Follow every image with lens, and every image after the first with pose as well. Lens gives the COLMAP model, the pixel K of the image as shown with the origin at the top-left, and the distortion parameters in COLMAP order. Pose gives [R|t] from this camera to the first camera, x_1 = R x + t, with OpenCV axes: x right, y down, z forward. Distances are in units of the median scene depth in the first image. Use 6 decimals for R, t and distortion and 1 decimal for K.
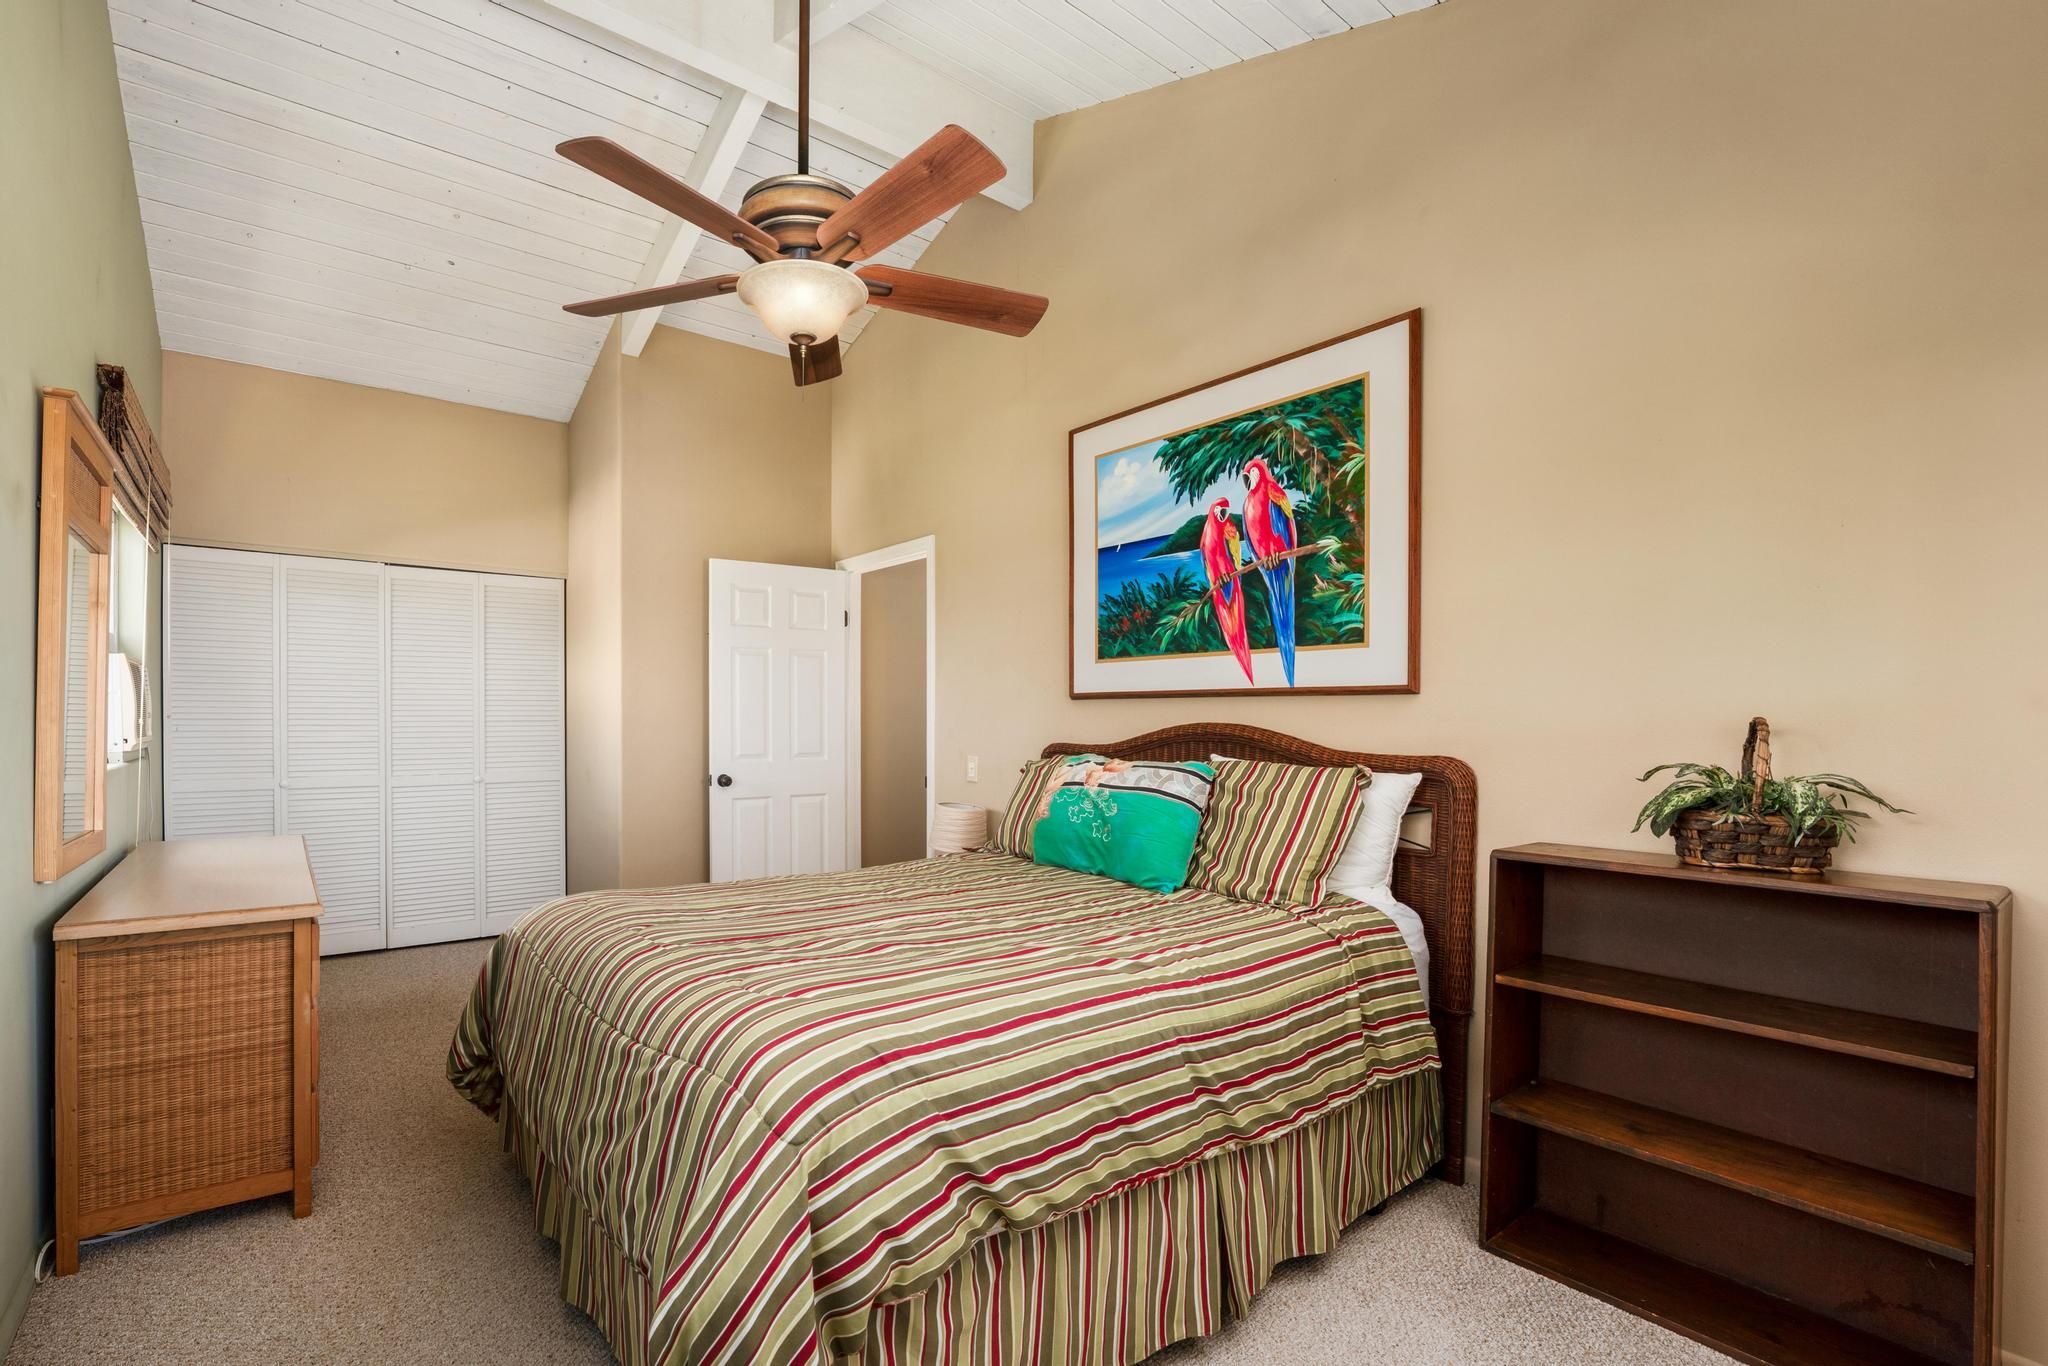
lens RADIAL K [[932.8, 0, 1025.2], [0, 932.8, 743.8], [0, 0, 1]] dist [-0.000270, -0.000020]
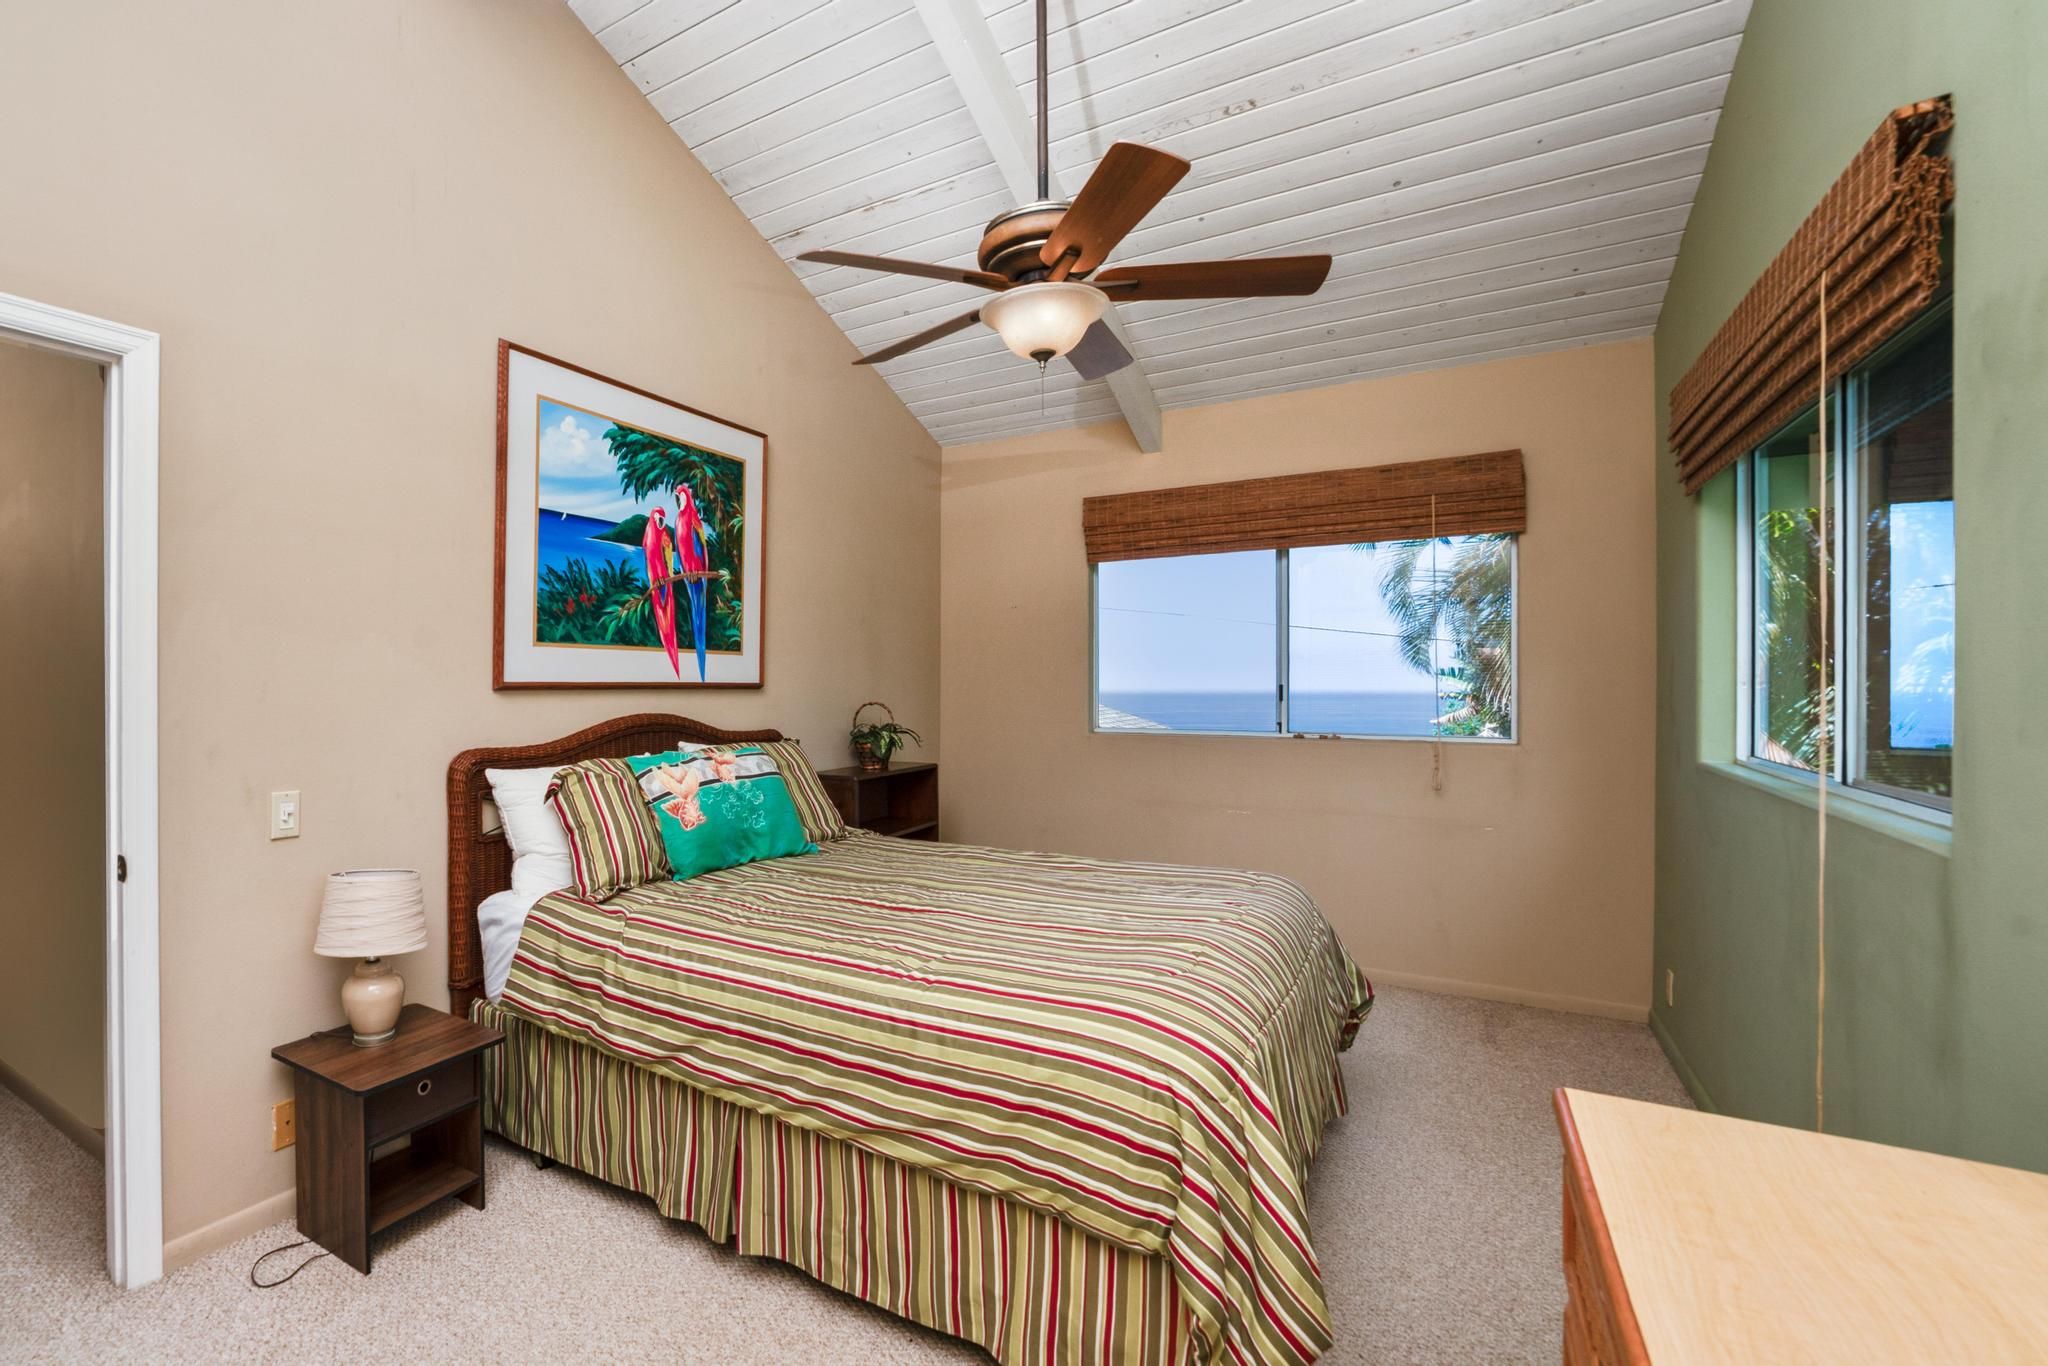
lens RADIAL K [[818.6, 0, 1024.0], [0, 818.6, 683.0], [0, 0, 1]] dist [-0.000221, -0.000013]
pose [[-0.394578, -0.009843, 0.918810, -0.838862], [0.005268, 0.999902, 0.012974, -0.068513], [-0.918847, 0.009960, -0.394487, 0.991430]]
